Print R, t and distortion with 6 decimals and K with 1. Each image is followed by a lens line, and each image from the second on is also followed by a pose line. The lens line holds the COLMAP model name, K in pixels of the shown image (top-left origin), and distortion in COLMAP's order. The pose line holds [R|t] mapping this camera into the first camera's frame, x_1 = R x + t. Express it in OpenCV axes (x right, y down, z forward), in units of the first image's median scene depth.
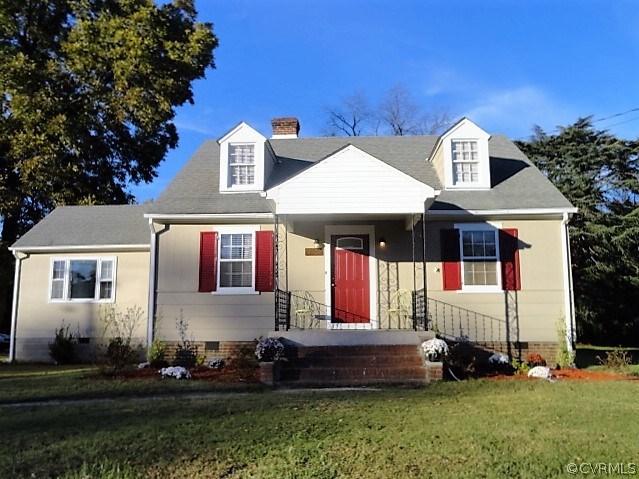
lens RADIAL K [[536.7, 0, 317.0], [0, 536.7, 237.4], [0, 0, 1]] dist [-0.031808, 0.007414]
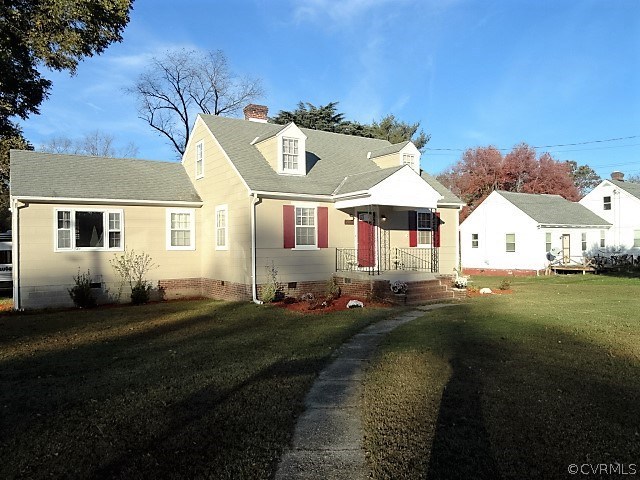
lens RADIAL K [[504.2, 0, 320.0], [0, 504.2, 240.0], [0, 0, 1]] dist [-0.000209, -0.000306]
pose [[0.796534, 0.003659, 0.604583, -0.861347], [-0.092601, 0.988921, 0.116017, -0.075493], [-0.597460, -0.148396, 0.788048, -0.091023]]
